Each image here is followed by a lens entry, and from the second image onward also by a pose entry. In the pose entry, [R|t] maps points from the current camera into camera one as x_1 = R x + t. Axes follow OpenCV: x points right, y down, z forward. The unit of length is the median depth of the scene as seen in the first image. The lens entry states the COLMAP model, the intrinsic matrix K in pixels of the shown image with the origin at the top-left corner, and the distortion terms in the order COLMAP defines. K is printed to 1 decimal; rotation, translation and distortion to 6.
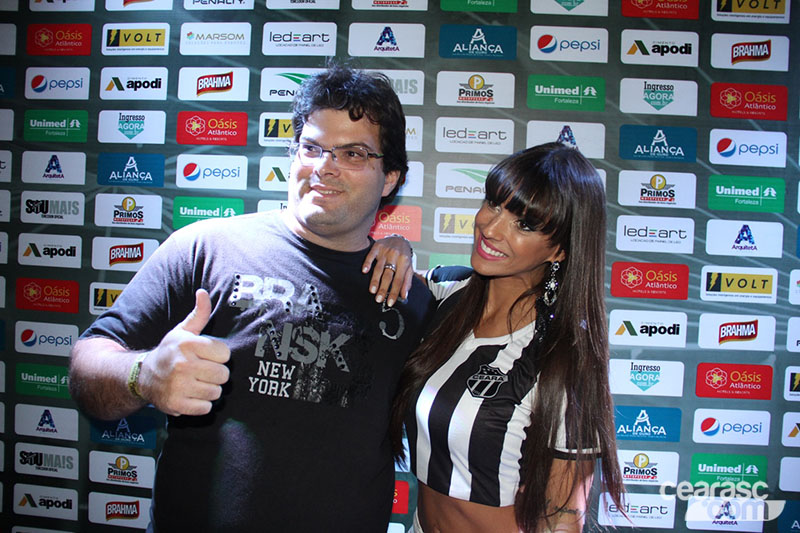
lens RADIAL K [[648.2, 0, 385.9], [0, 648.2, 263.6], [0, 0, 1]] dist [-0.160520, 0.105465]
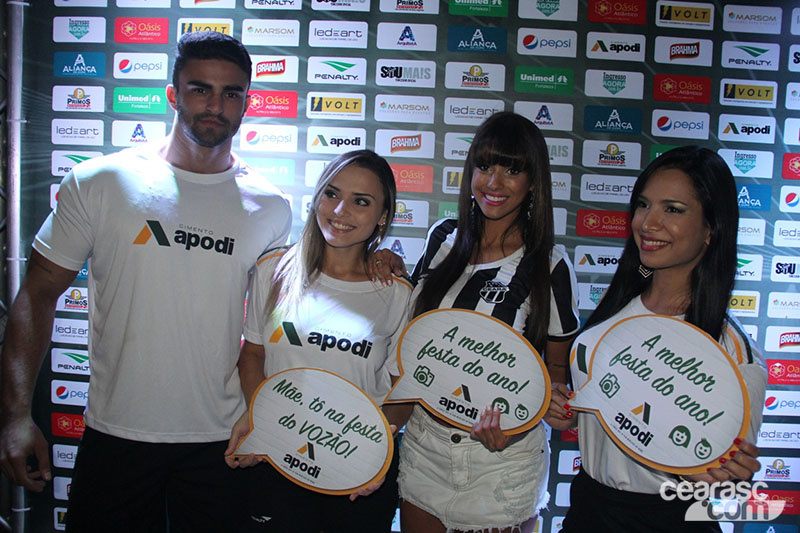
lens RADIAL K [[648.2, 0, 398.5], [0, 648.2, 270.5], [0, 0, 1]] dist [-0.160520, 0.105465]
pose [[0.998915, -0.001145, 0.046559, -0.078217], [-0.001839, 0.997949, 0.063995, 0.039929], [-0.046537, -0.064011, 0.996864, -0.319323]]
